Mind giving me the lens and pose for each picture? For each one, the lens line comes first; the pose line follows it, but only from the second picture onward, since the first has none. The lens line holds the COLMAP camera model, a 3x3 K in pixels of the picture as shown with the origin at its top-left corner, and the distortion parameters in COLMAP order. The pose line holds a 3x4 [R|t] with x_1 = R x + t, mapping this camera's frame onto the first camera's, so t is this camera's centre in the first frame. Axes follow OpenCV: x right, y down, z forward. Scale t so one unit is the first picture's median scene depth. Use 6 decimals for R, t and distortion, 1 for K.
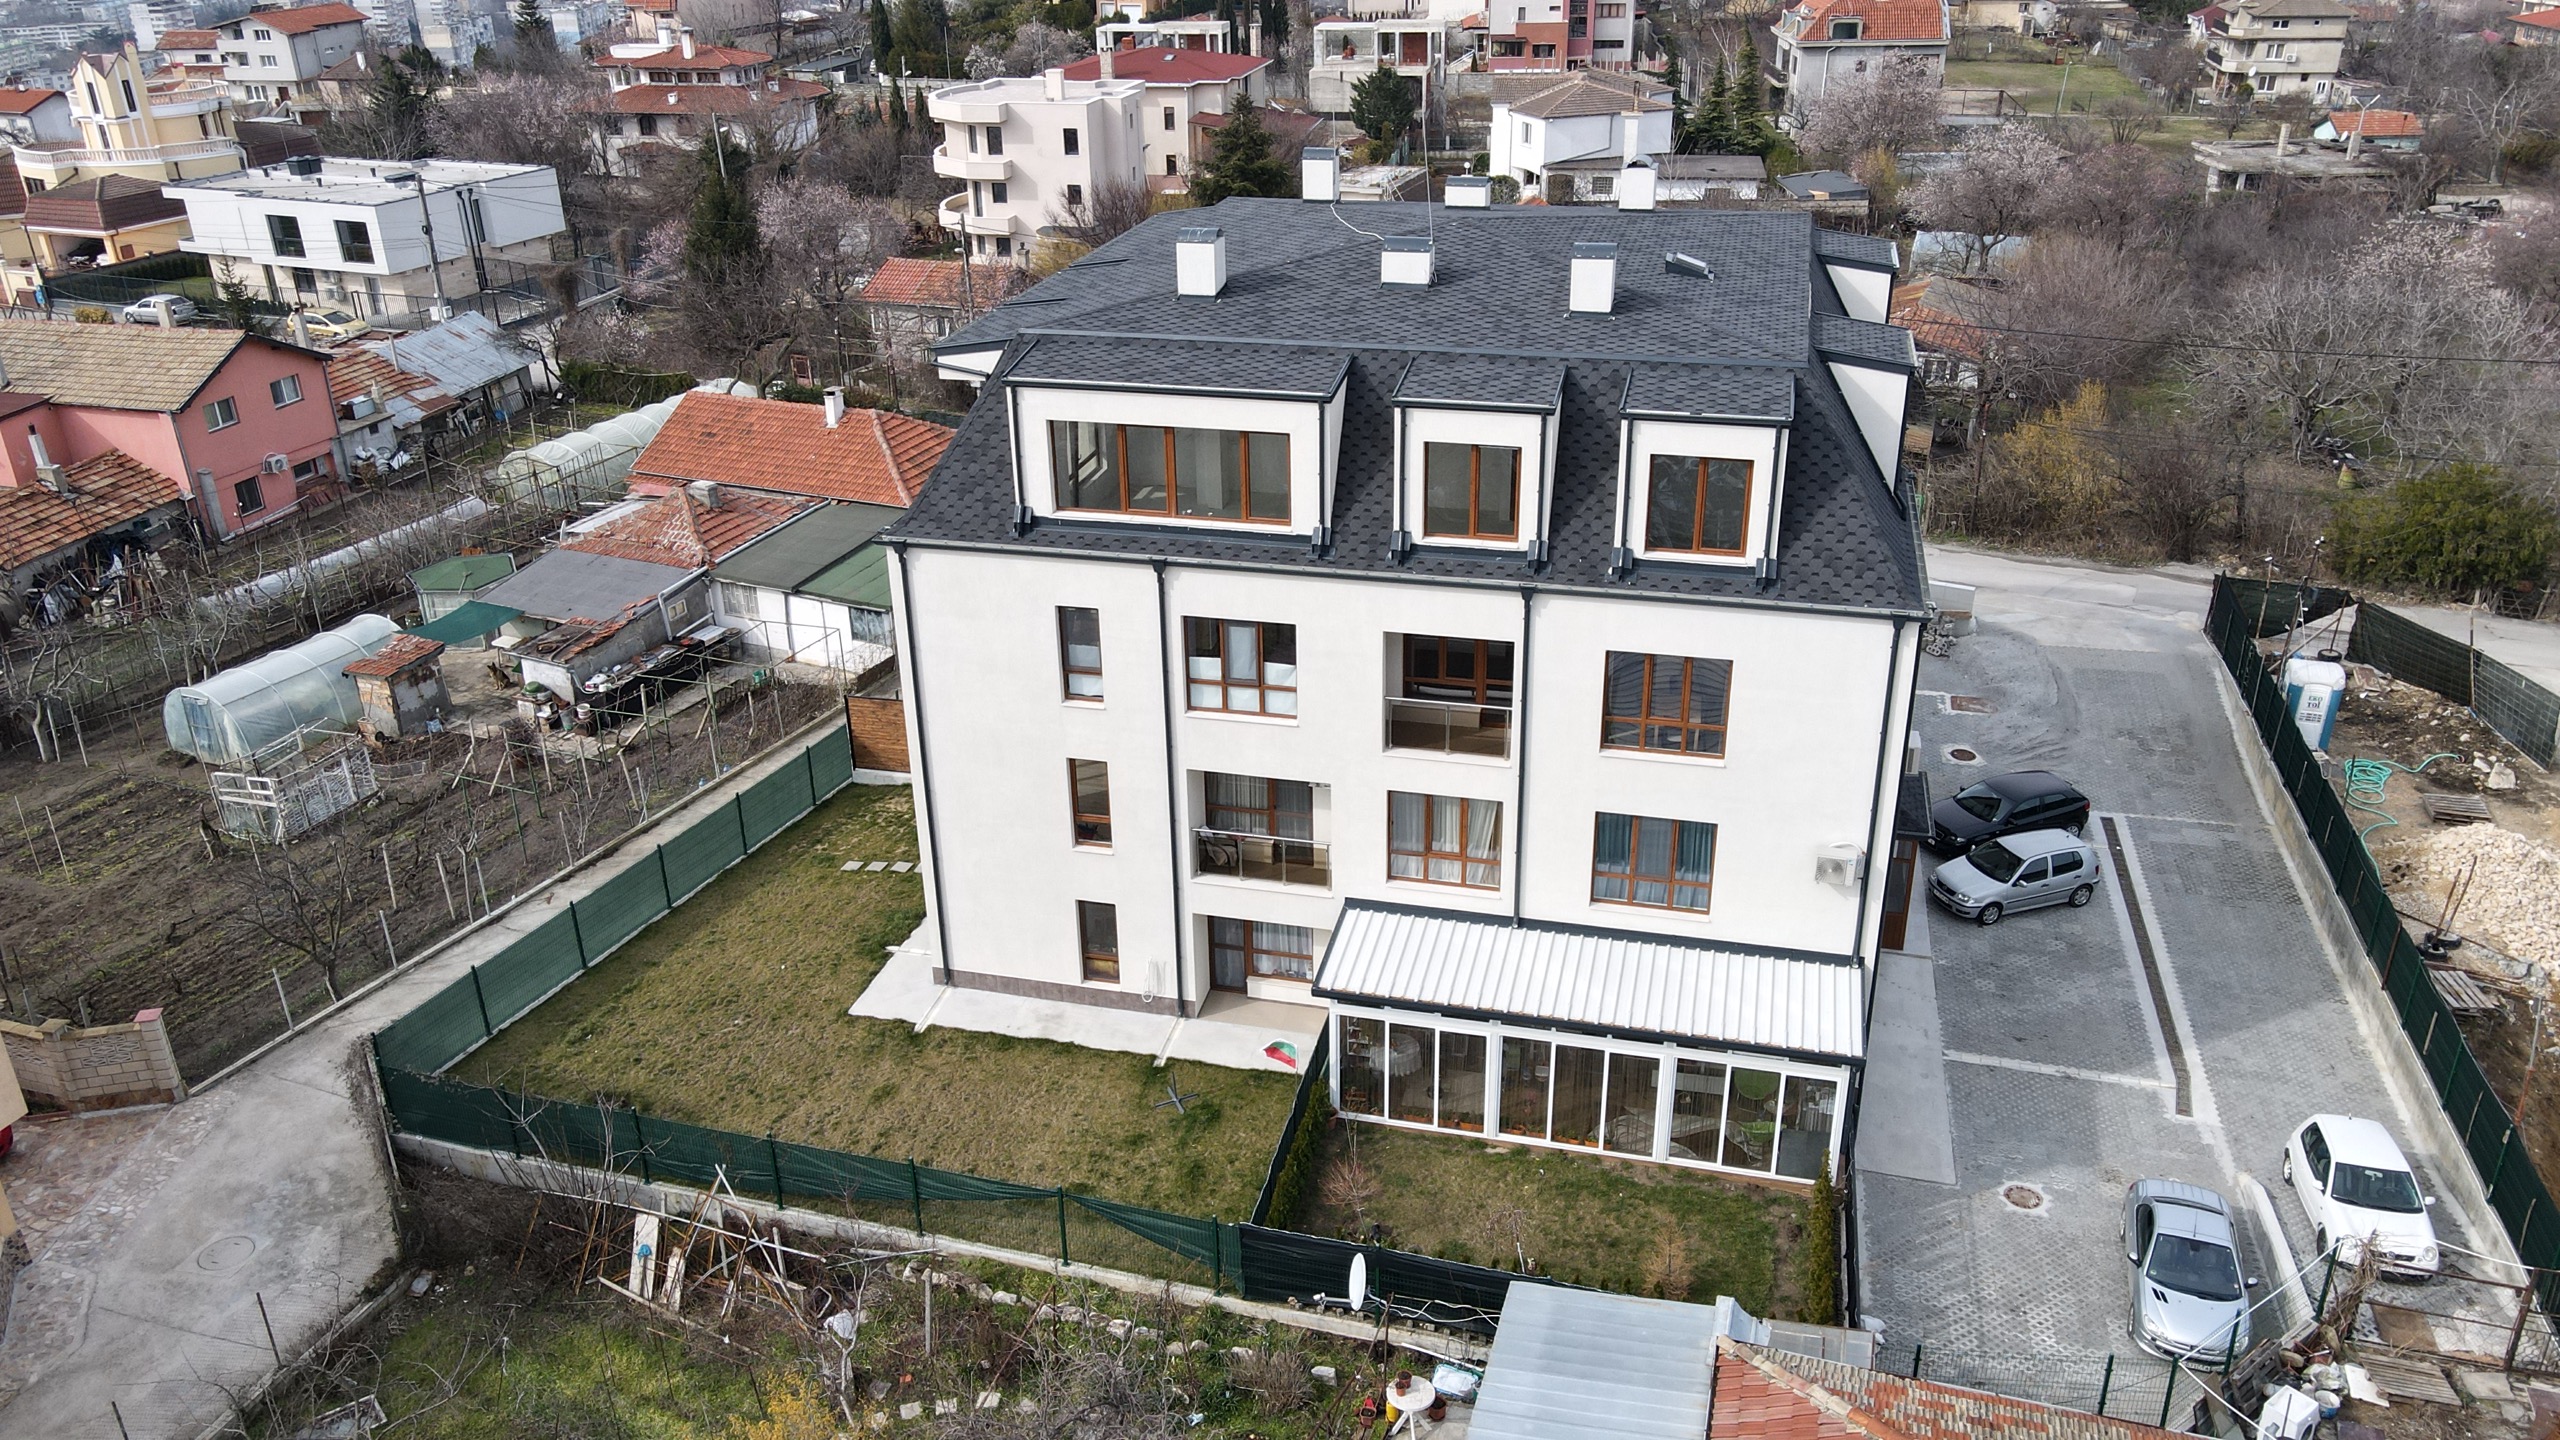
lens RADIAL K [[1882.3, 0, 1278.4], [0, 1882.3, 717.7], [0, 0, 1]] dist [0.014179, 0.016485]
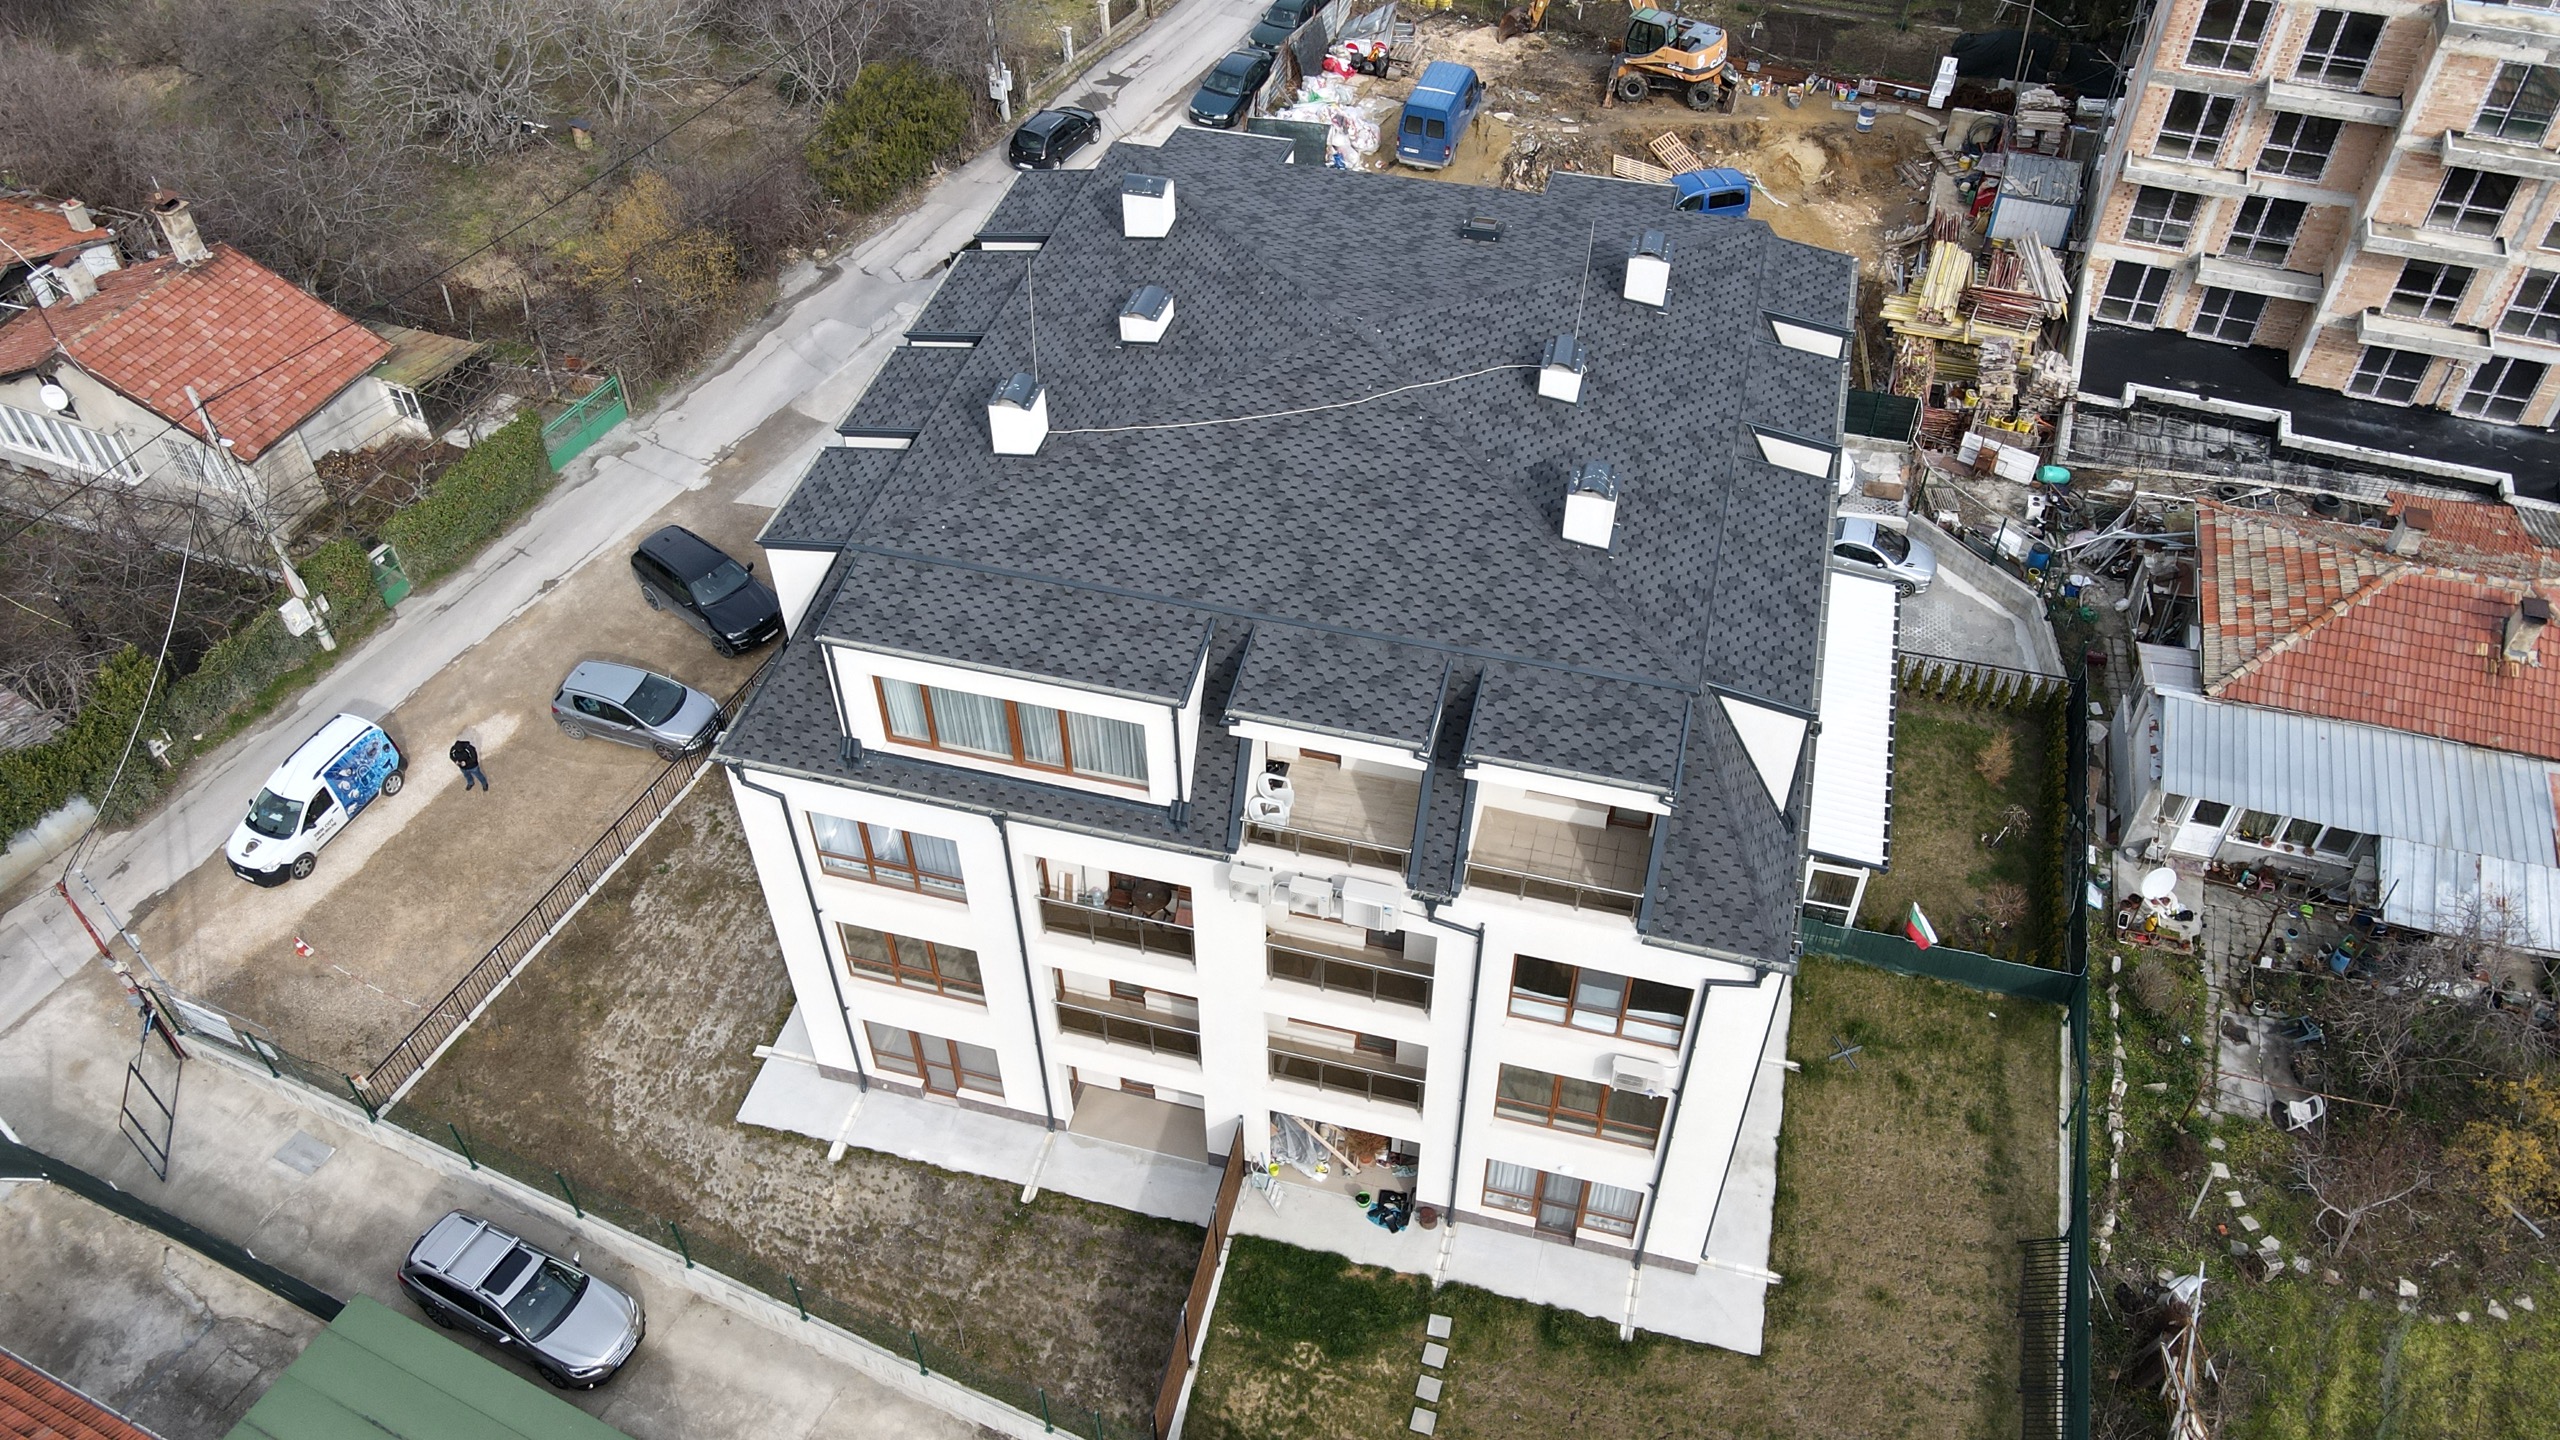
lens RADIAL K [[1863.2, 0, 1273.5], [0, 1863.2, 723.7], [0, 0, 1]] dist [0.018608, 0.009640]
pose [[0.007011, -0.698105, 0.715961, -0.669094], [0.431839, 0.647888, 0.627500, -0.719695], [-0.901924, 0.304780, 0.306011, 0.840604]]
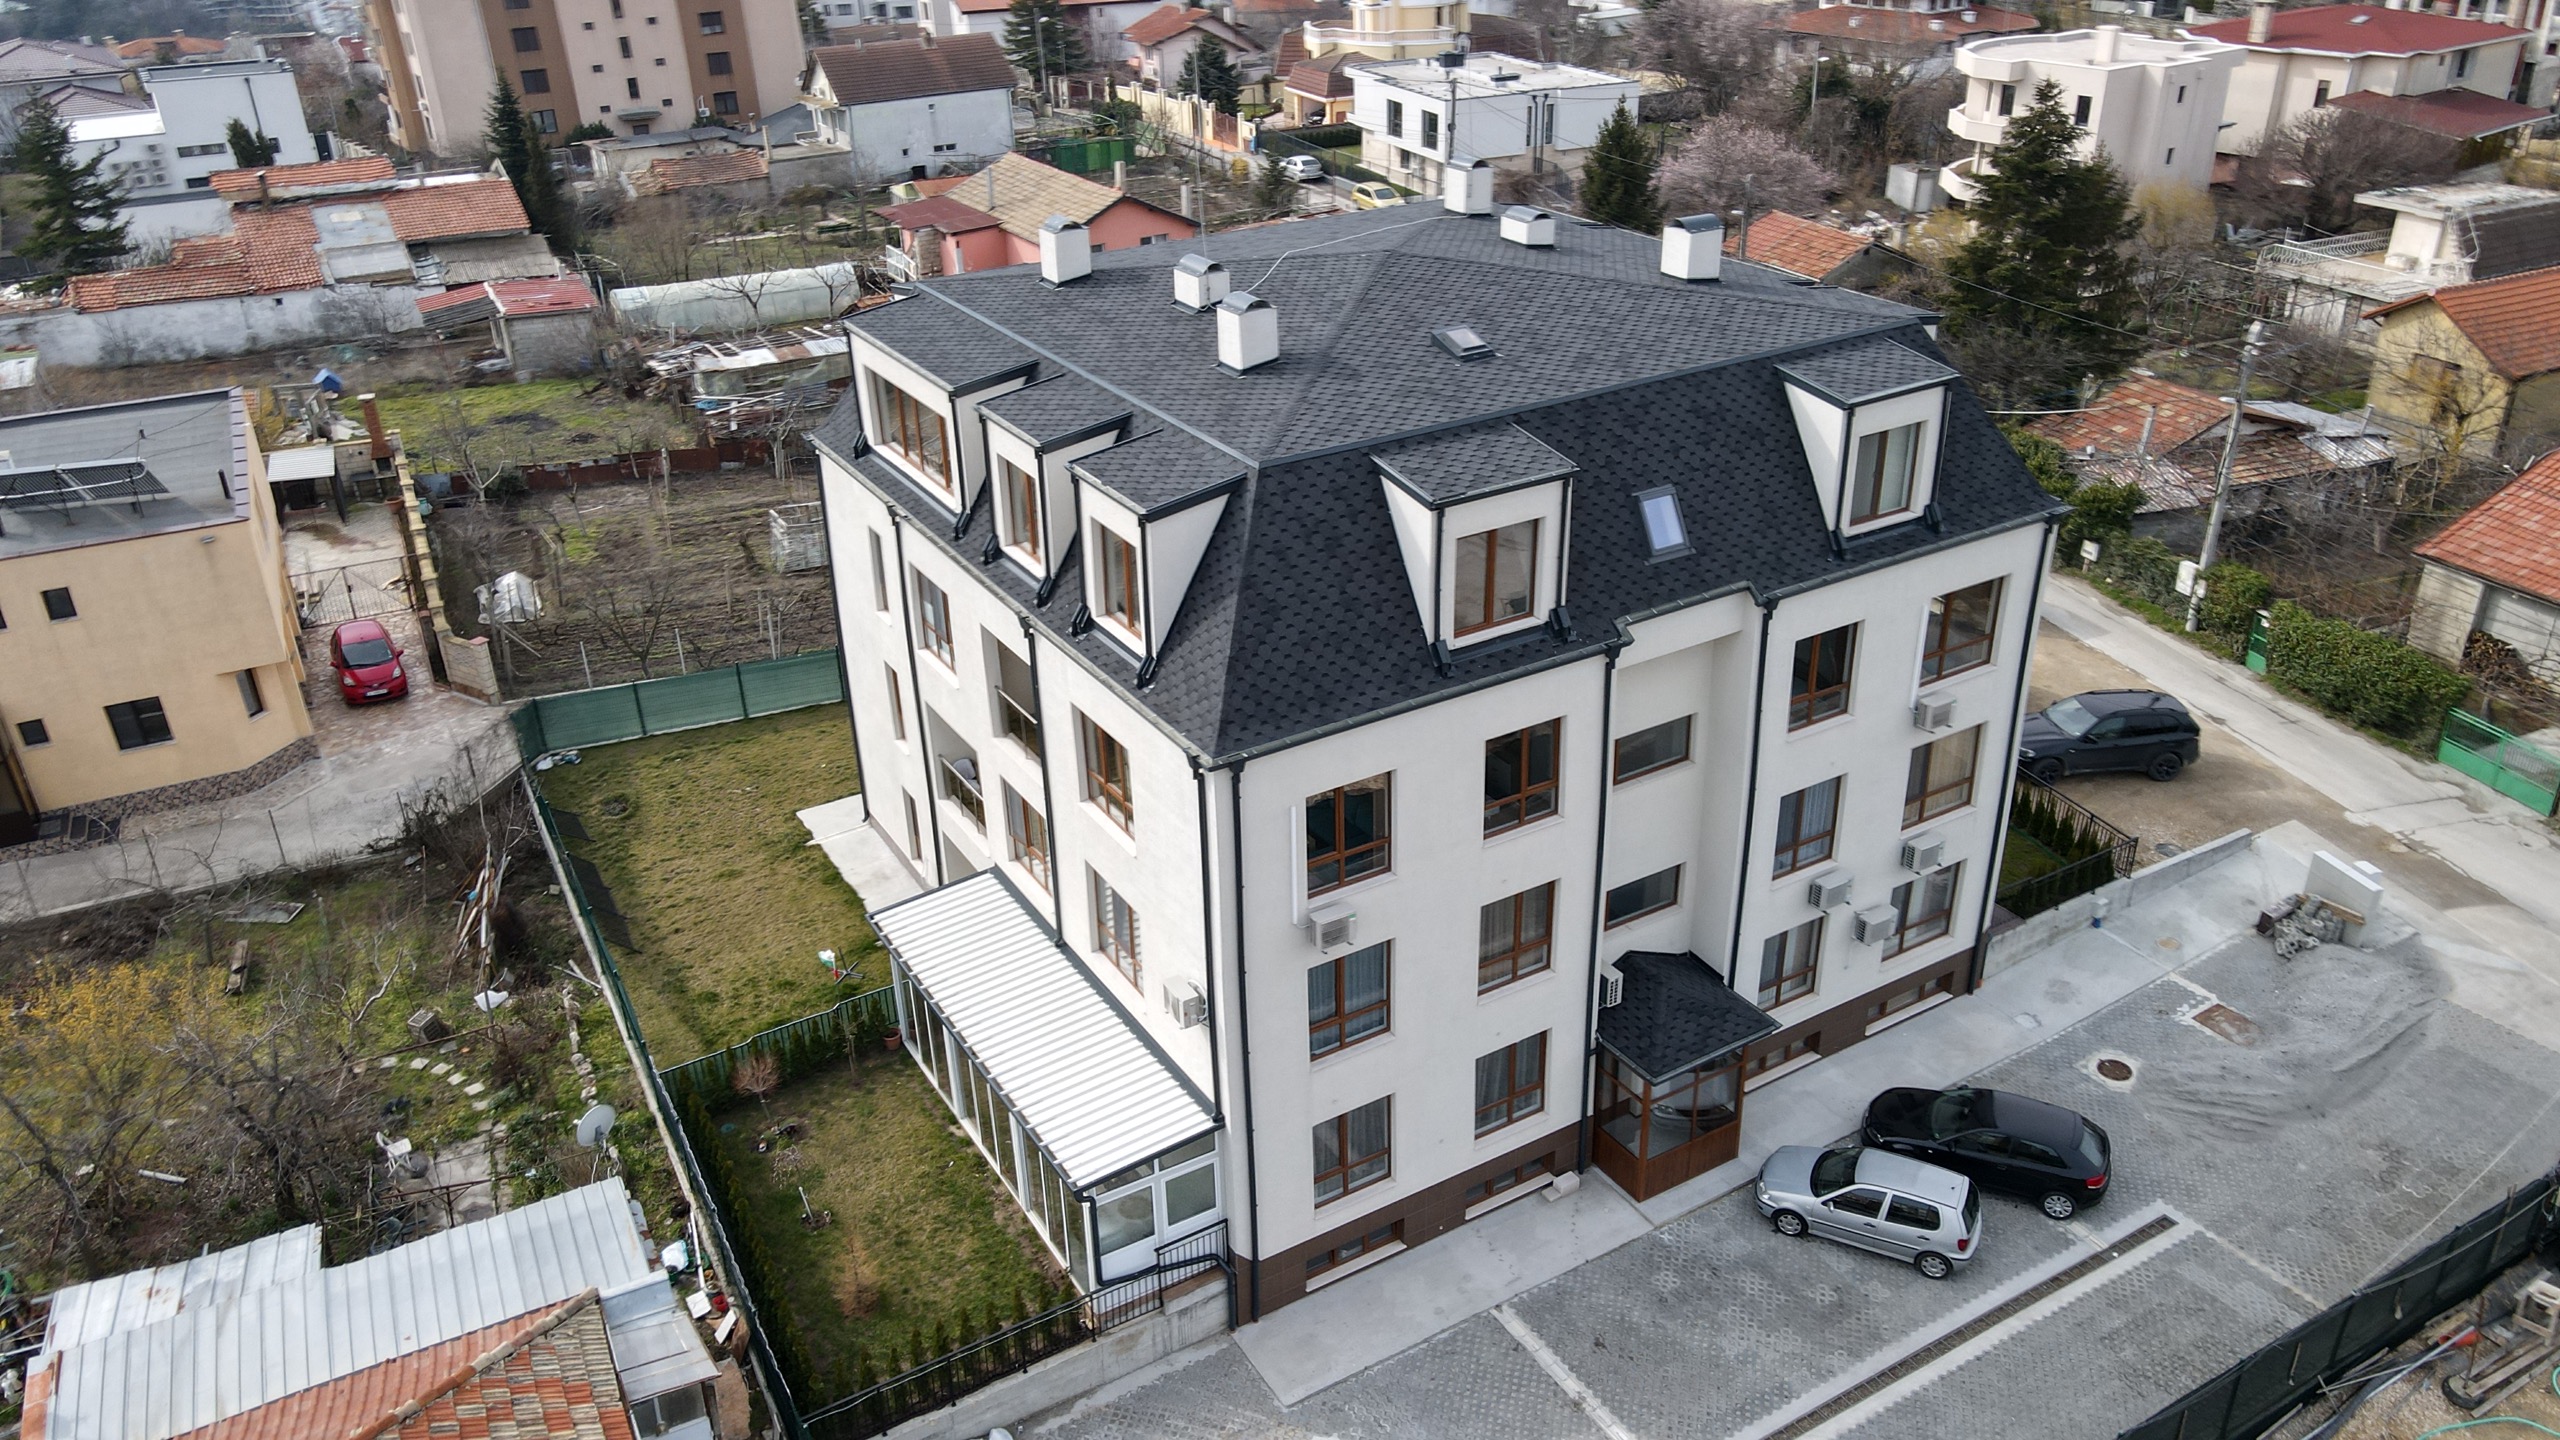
lens RADIAL K [[1879.7, 0, 1278.9], [0, 1879.7, 718.4], [0, 0, 1]] dist [0.022637, 0.003680]
pose [[0.709976, 0.317260, -0.628713, 0.737703], [-0.285411, 0.945794, 0.154964, -0.178251], [0.643797, 0.069421, 0.762041, 0.270543]]
